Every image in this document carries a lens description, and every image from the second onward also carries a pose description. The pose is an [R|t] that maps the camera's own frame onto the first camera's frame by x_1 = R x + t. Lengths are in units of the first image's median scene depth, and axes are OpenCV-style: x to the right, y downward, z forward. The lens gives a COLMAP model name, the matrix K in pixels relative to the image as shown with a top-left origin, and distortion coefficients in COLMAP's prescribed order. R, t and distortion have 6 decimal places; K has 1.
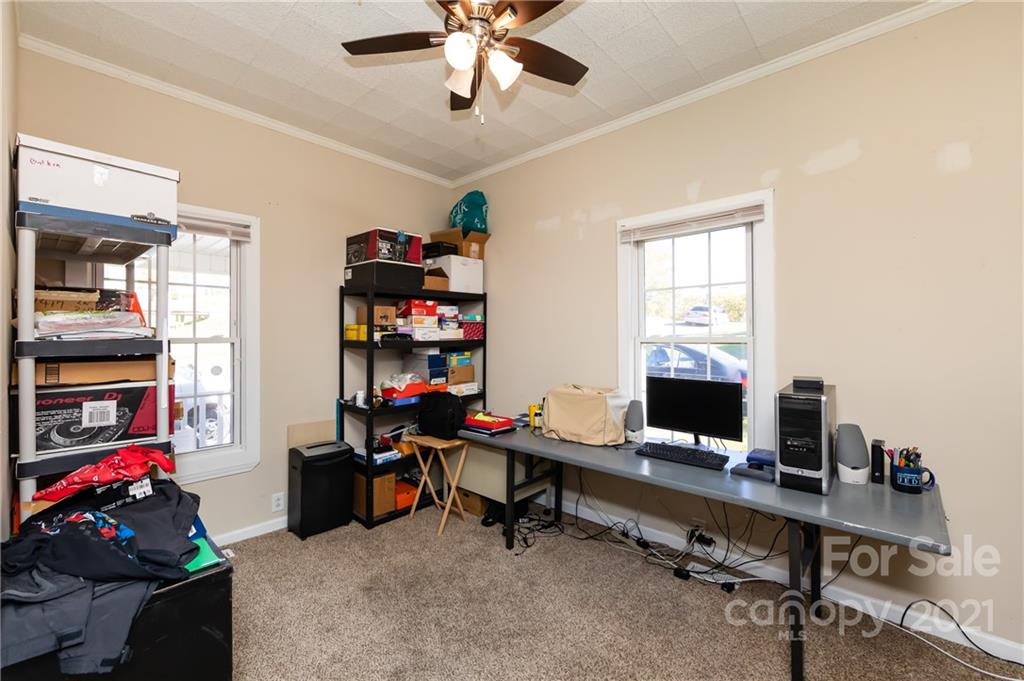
lens RADIAL K [[402.5, 0, 516.2], [0, 402.5, 336.5], [0, 0, 1]] dist [-0.004165, -0.000785]
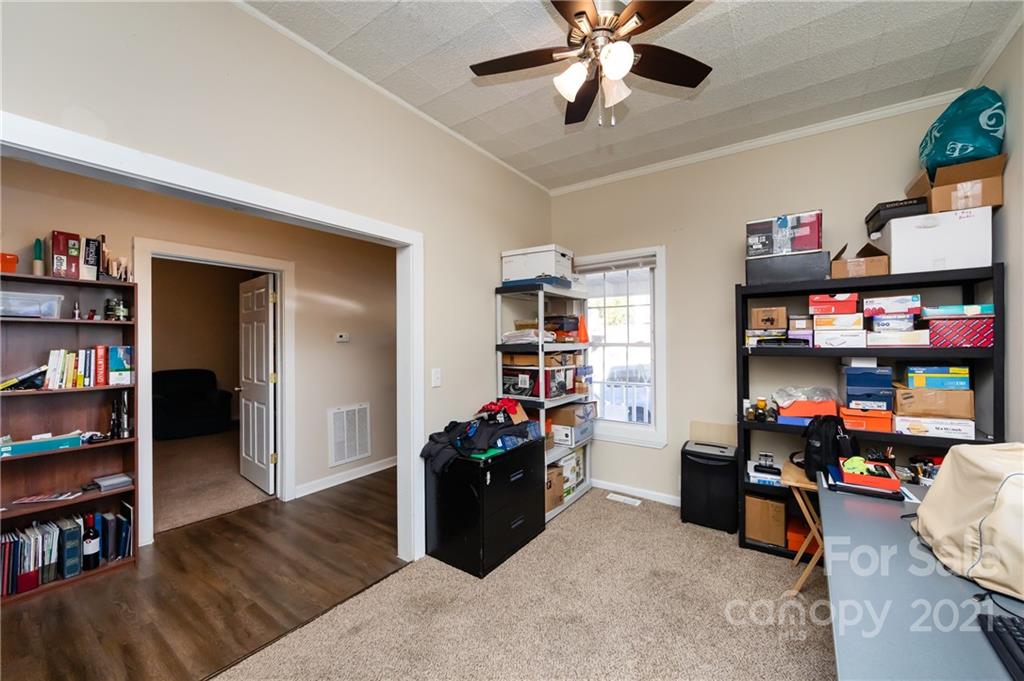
lens RADIAL K [[402.5, 0, 514.4], [0, 402.5, 344.1], [0, 0, 1]] dist [-0.004165, -0.000785]
pose [[0.153023, 0.006531, -0.988201, 0.463587], [0.000404, 0.999978, 0.006671, -0.001884], [0.988222, -0.001420, 0.153017, 0.326226]]
